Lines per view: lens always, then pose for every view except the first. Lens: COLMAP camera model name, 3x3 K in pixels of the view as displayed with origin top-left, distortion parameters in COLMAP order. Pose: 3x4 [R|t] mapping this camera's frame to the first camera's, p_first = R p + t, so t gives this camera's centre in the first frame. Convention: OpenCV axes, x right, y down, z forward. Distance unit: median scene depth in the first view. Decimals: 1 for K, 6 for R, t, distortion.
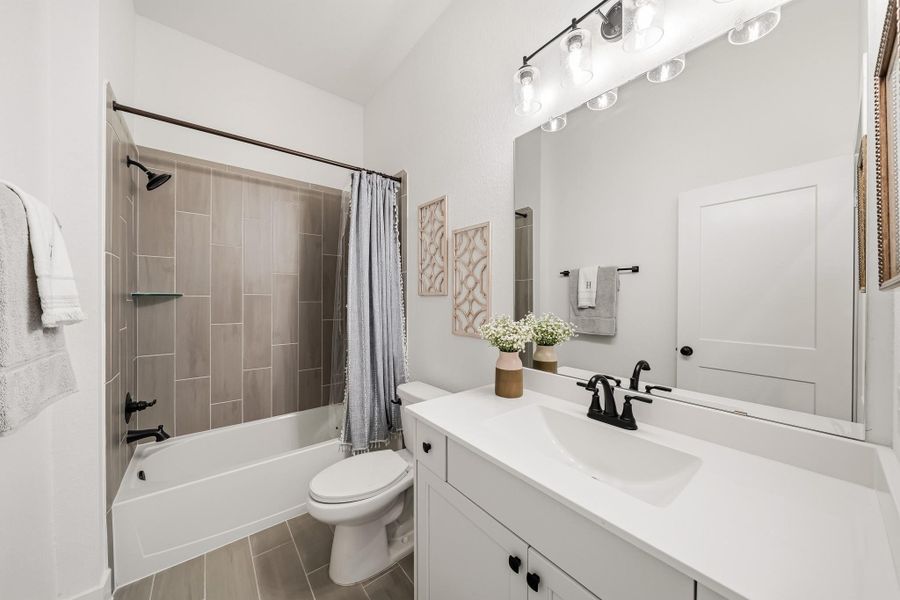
lens RADIAL K [[310.6, 0, 447.0], [0, 310.6, 299.8], [0, 0, 1]] dist [0.000400, -0.000037]
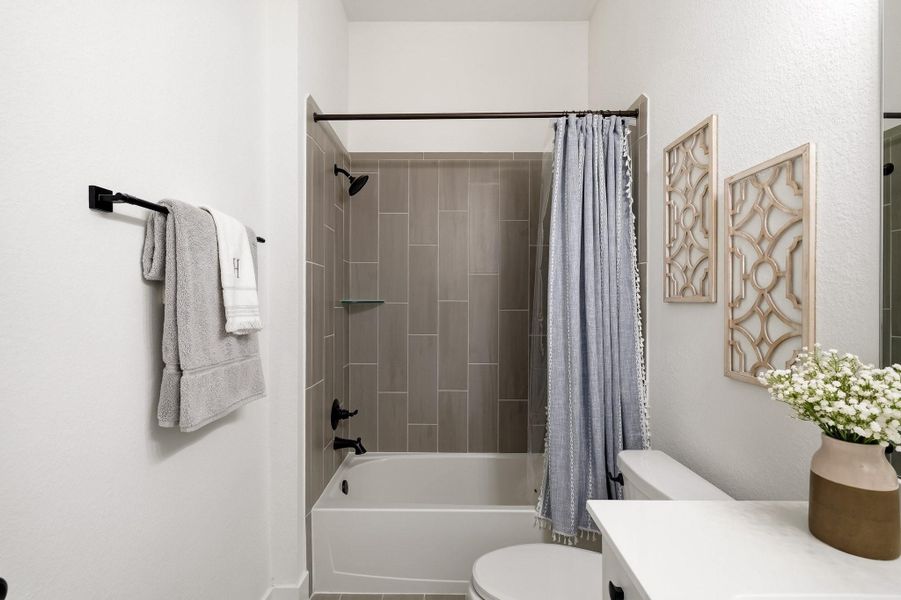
lens RADIAL K [[414.6, 0, 450.9], [0, 414.6, 301.9], [0, 0, 1]] dist [0.002370, -0.000030]
pose [[0.776560, 0.000519, -0.630043, 0.101427], [-0.004277, 0.999981, -0.004448, -0.010994], [0.630029, 0.006149, 0.776548, 0.171101]]
